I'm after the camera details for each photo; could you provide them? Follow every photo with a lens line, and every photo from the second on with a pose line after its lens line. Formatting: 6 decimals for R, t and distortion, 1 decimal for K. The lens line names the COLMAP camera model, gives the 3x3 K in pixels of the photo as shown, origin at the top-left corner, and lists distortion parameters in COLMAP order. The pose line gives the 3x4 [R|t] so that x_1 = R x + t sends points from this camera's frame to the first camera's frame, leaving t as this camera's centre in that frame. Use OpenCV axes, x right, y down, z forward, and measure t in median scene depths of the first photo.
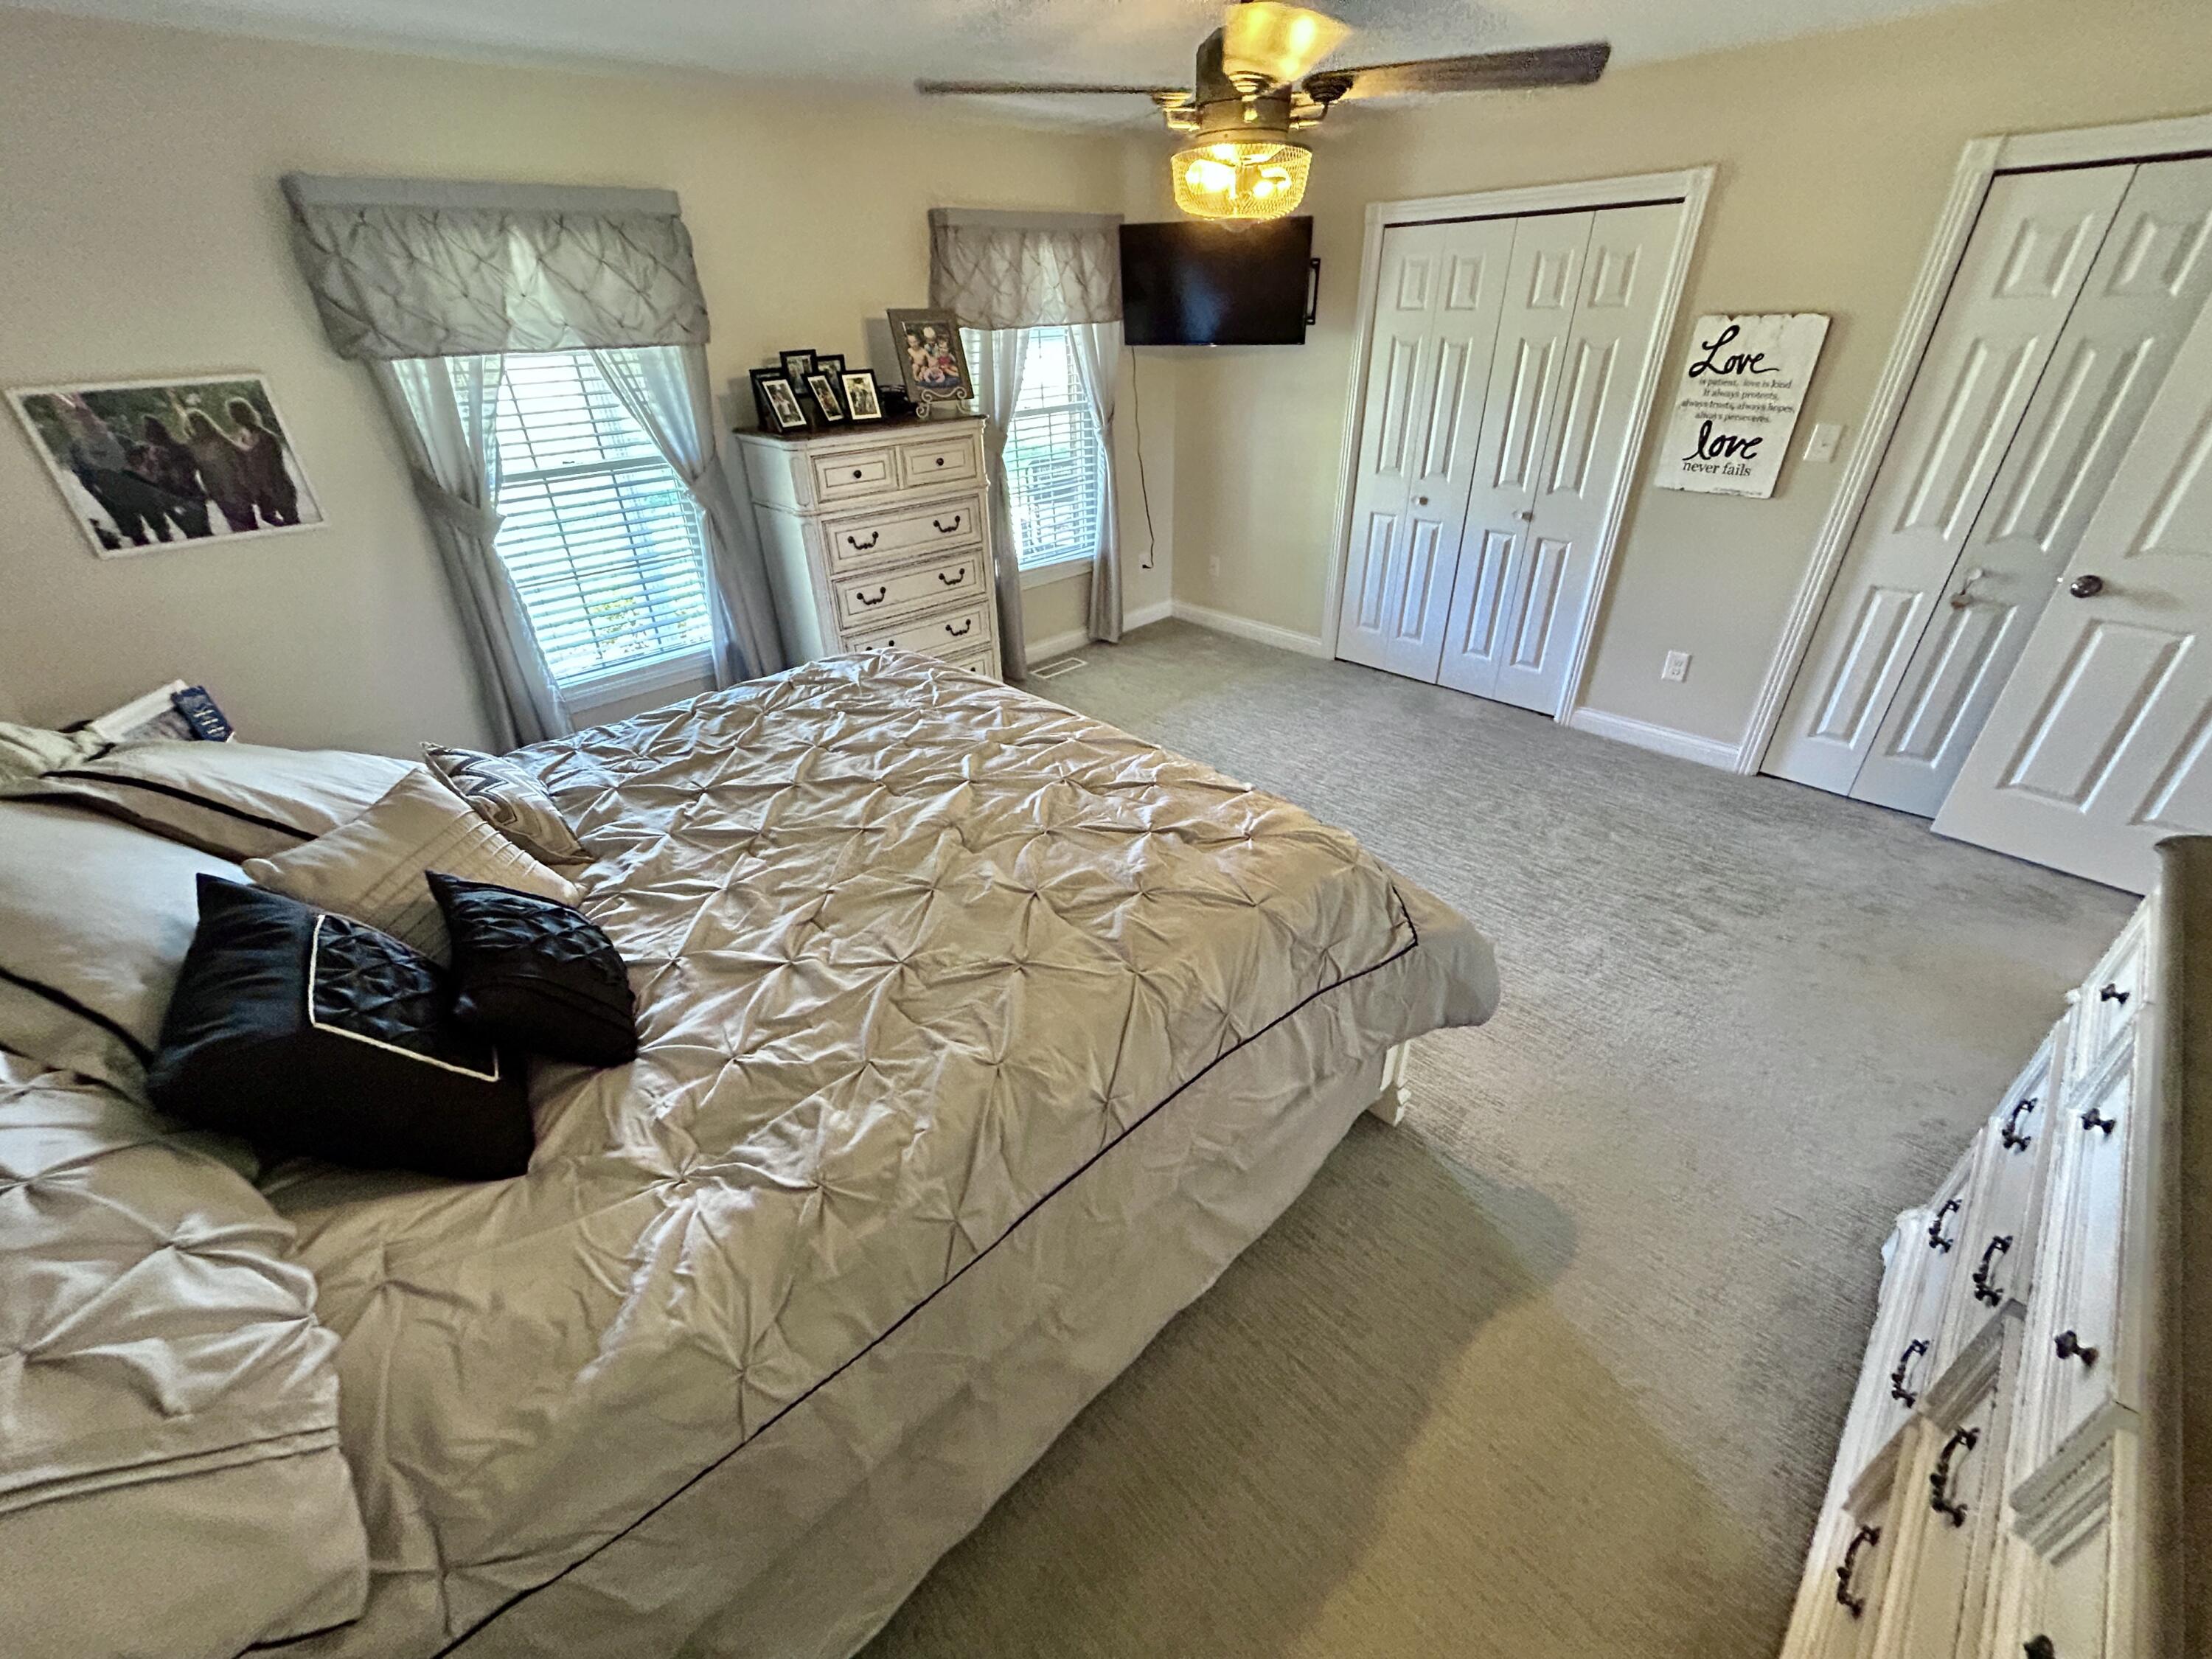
lens RADIAL K [[886.5, 0, 1103.3], [0, 886.5, 818.1], [0, 0, 1]] dist [0.007321, -0.000439]
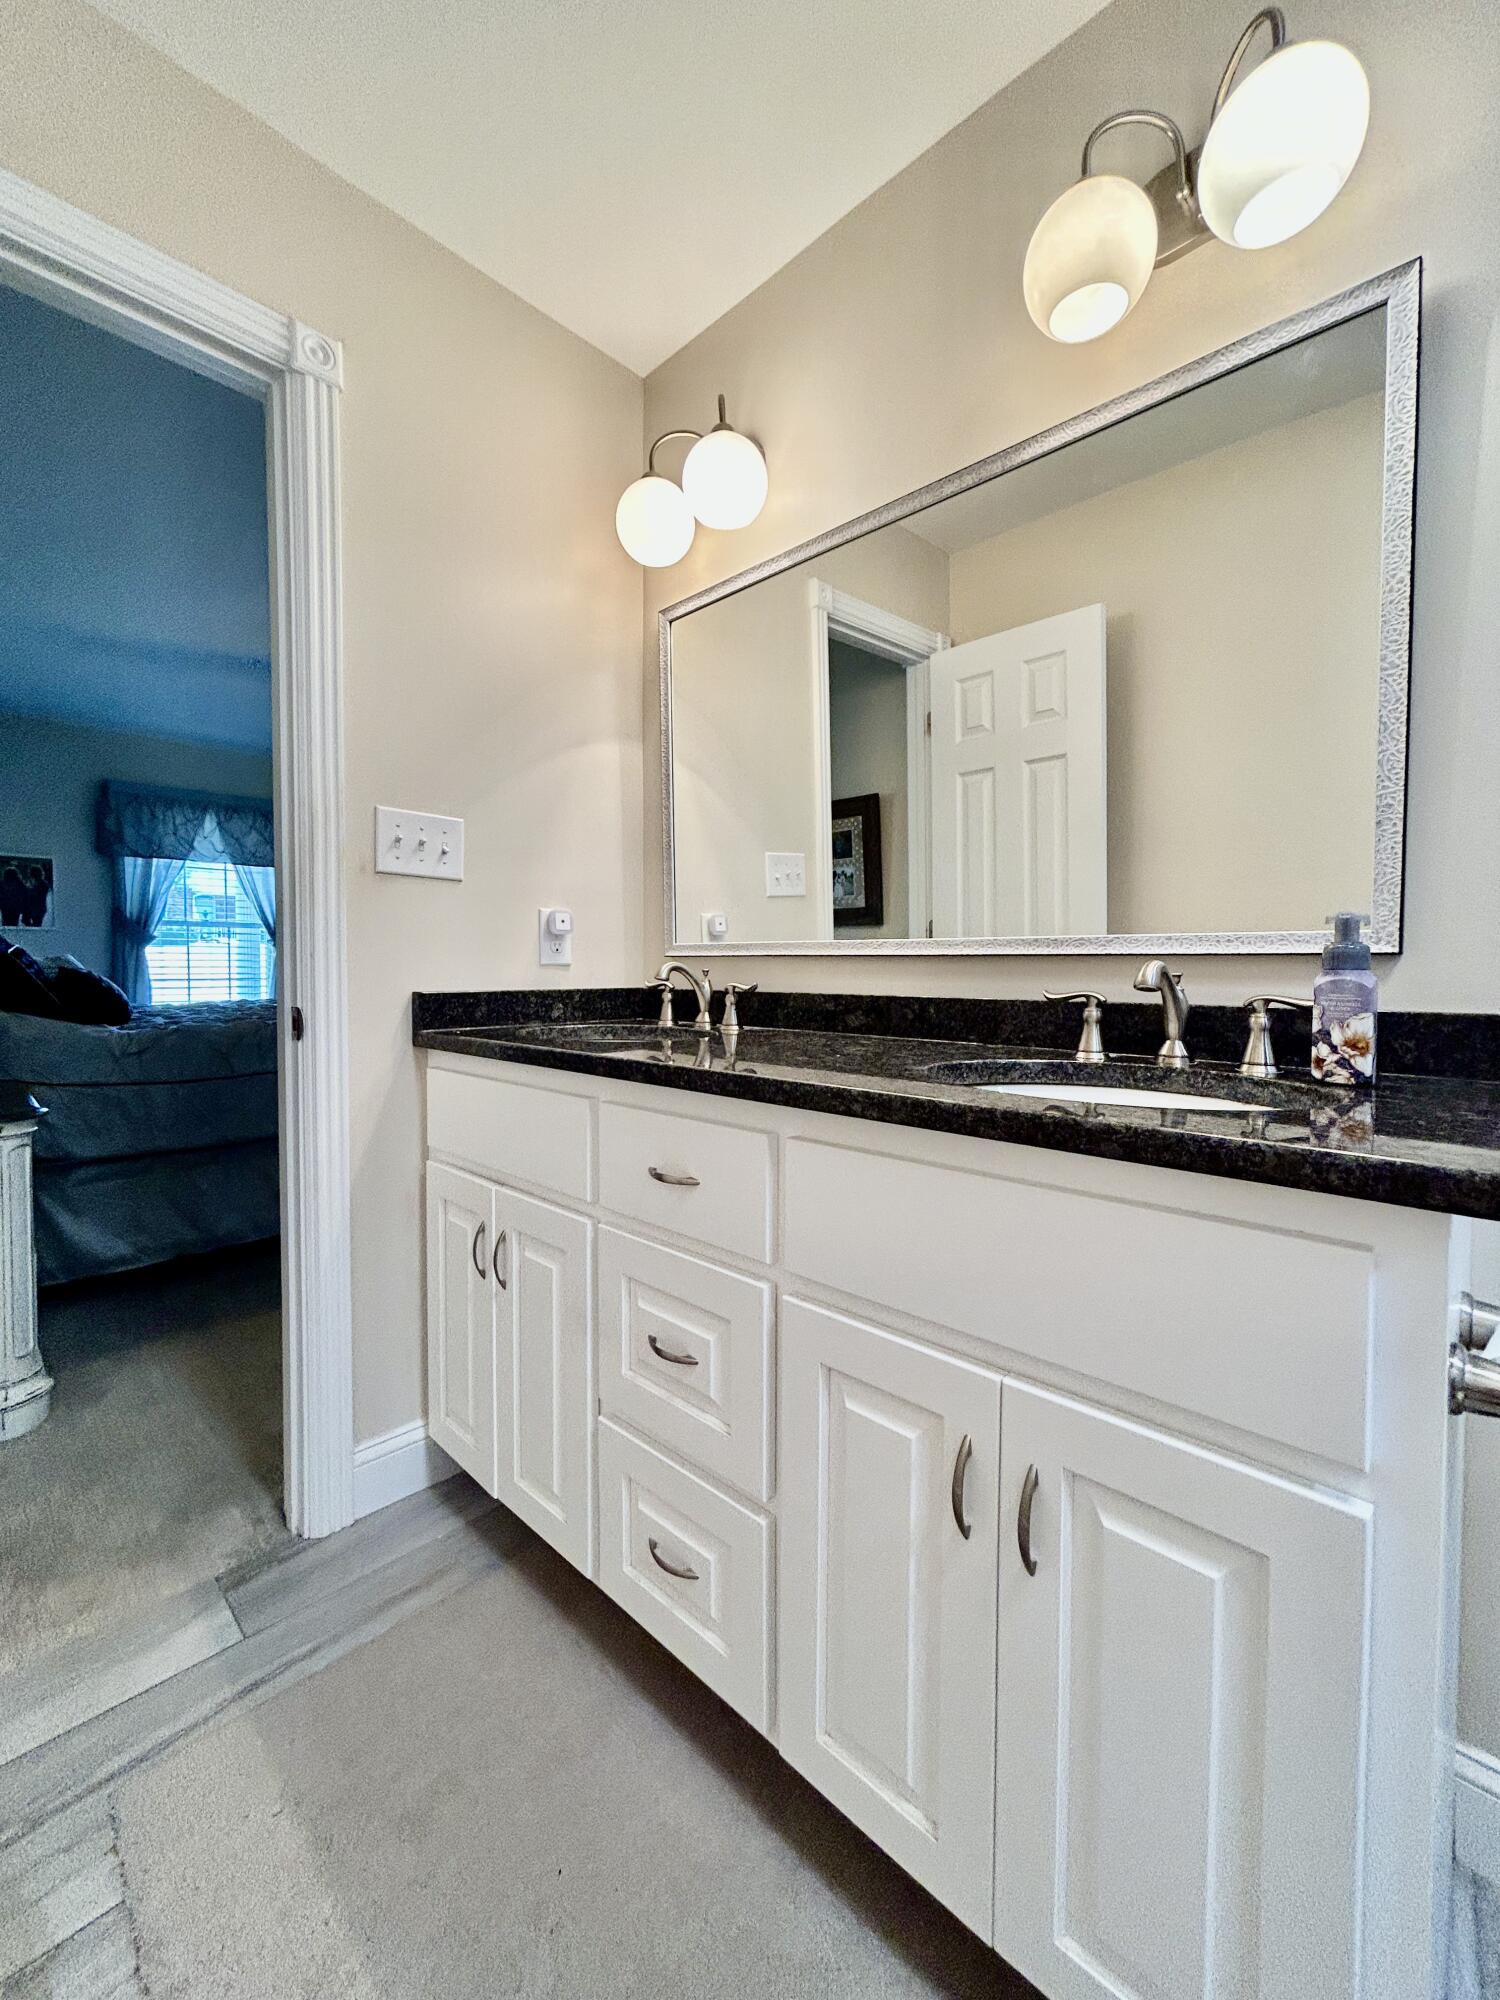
lens RADIAL K [[801.5, 0, 757.1], [0, 801.5, 1010.5], [0, 0, 1]] dist [0.007321, -0.000439]
pose [[0.996838, 0.023547, 0.075888, 0.460400], [0.014800, 0.883343, -0.468494, 0.626714], [-0.078066, 0.468136, 0.880201, -0.508650]]
